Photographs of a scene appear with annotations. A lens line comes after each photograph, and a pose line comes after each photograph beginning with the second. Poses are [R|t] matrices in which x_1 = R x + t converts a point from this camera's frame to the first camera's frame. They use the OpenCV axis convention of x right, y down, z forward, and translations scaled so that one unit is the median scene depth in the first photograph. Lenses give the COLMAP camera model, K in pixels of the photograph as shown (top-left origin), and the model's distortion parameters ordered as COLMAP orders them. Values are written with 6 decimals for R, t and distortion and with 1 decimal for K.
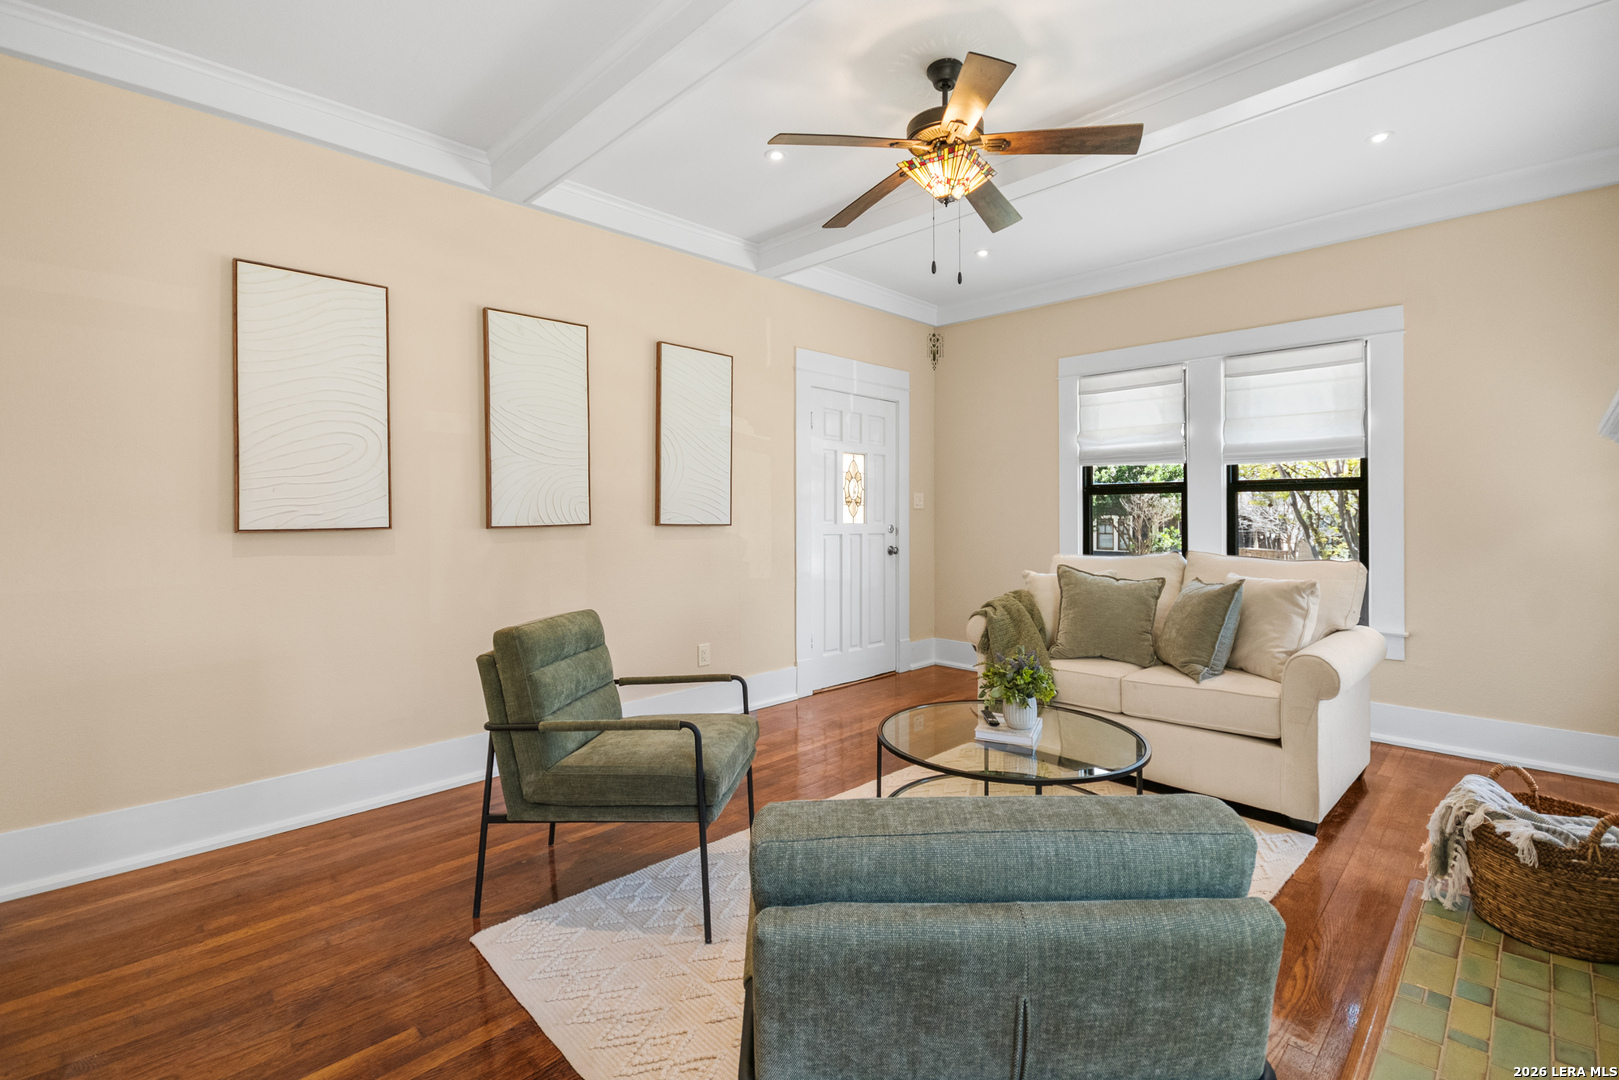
lens RADIAL K [[724.8, 0, 814.9], [0, 724.8, 523.0], [0, 0, 1]] dist [0.011844, -0.009939]
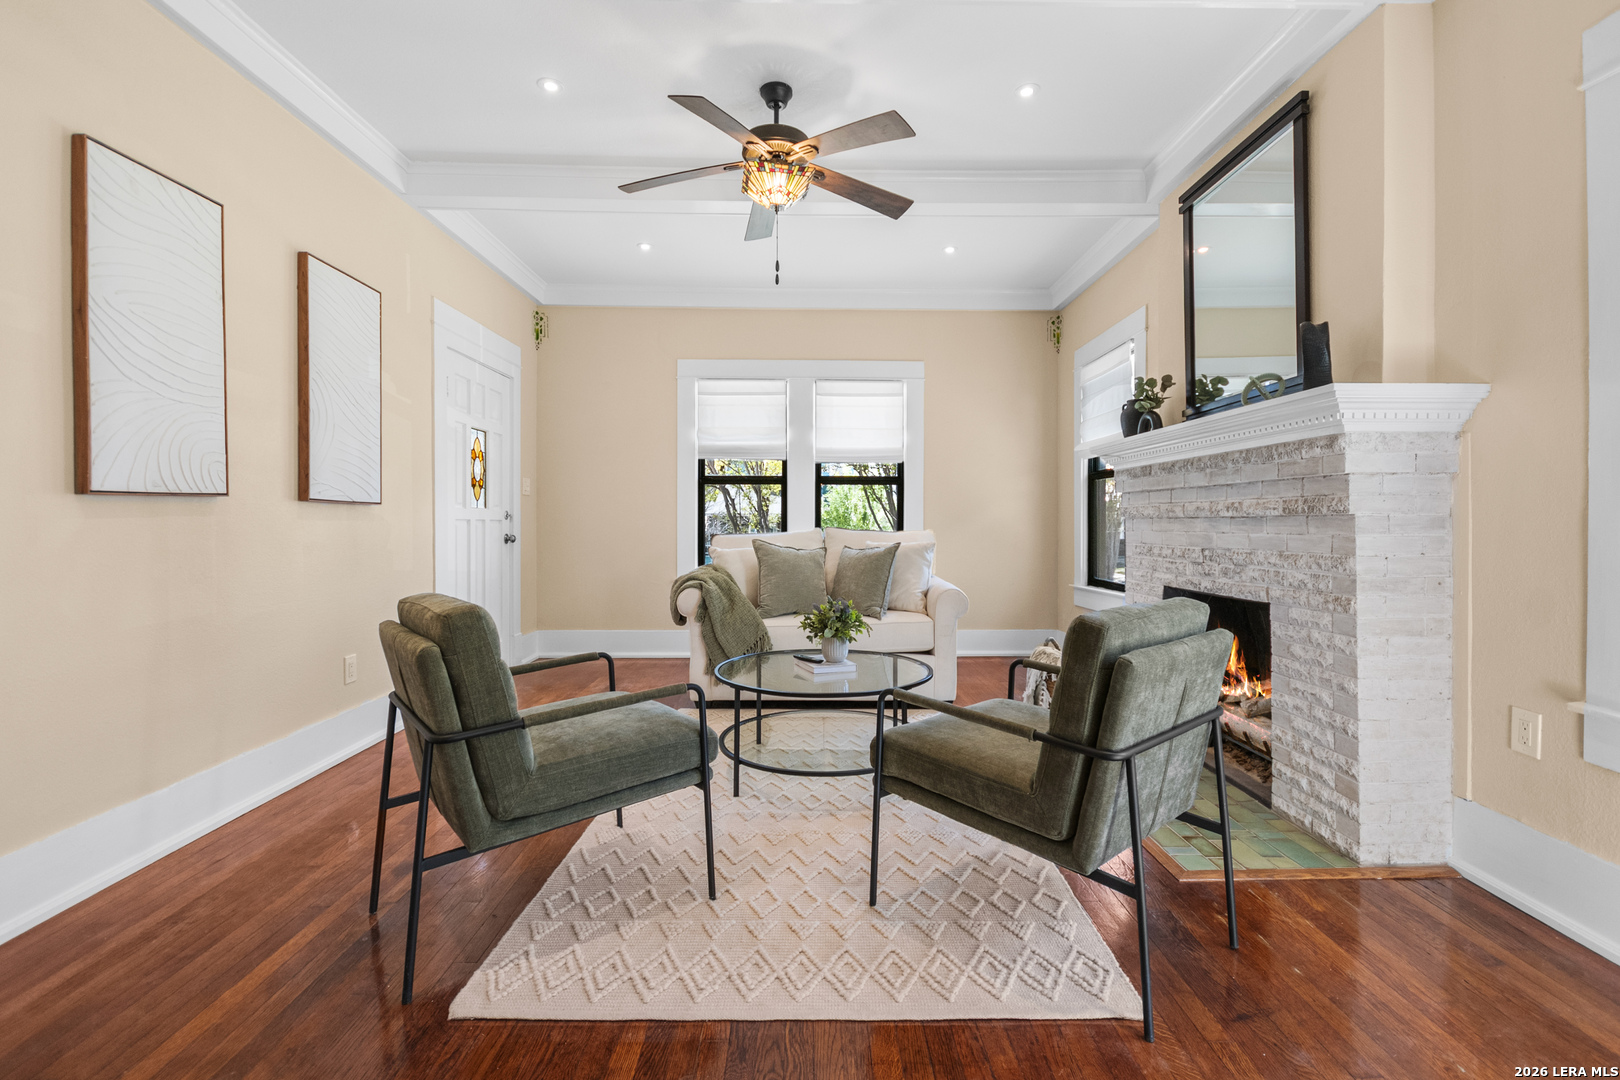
lens RADIAL K [[725.3, 0, 815.4], [0, 725.3, 523.0], [0, 0, 1]] dist [0.011844, -0.009939]
pose [[0.706000, -0.000897, 0.708211, -0.349168], [0.005737, 0.999974, -0.004452, 0.031626], [-0.708189, 0.007206, 0.705987, 0.096134]]
